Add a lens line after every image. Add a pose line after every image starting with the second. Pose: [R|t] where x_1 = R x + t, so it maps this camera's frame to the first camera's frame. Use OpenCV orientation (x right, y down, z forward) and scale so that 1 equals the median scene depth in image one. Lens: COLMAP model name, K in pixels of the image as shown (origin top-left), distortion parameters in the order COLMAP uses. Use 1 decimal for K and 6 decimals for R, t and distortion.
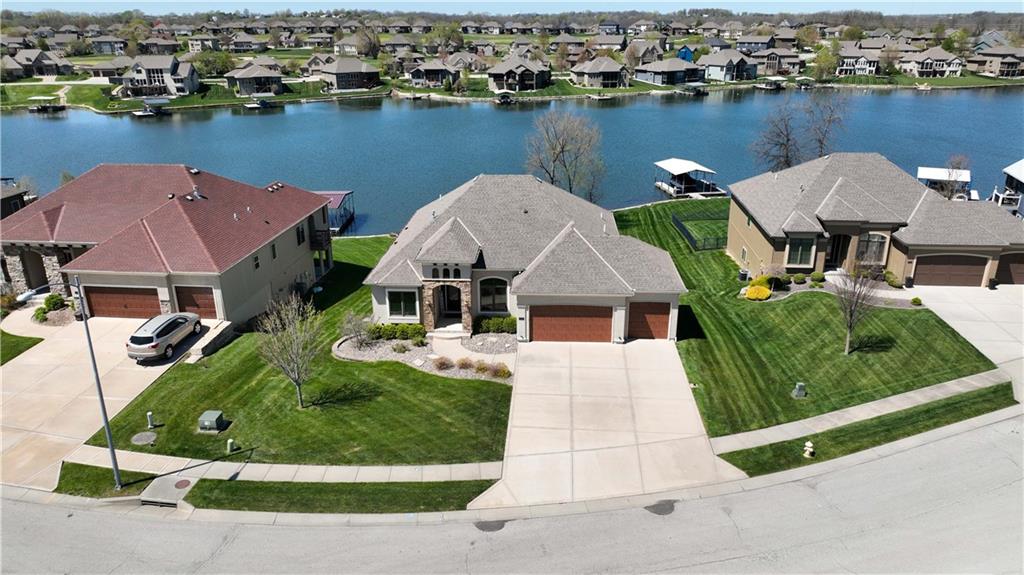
lens RADIAL K [[725.2, 0, 512.0], [0, 725.2, 287.5], [0, 0, 1]] dist [0.007171, 0.011434]
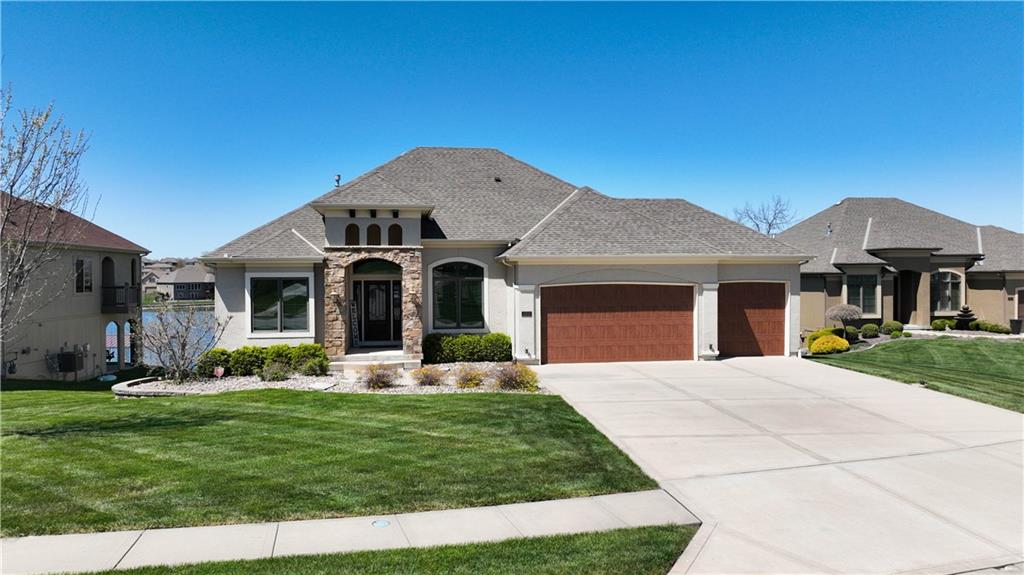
lens RADIAL K [[725.2, 0, 512.0], [0, 725.2, 287.5], [0, 0, 1]] dist [0.007171, 0.011434]
pose [[0.978718, -0.001974, 0.205198, -0.098827], [0.069778, 0.943569, -0.323741, 0.184834], [-0.192980, 0.331170, 0.923626, 0.514311]]
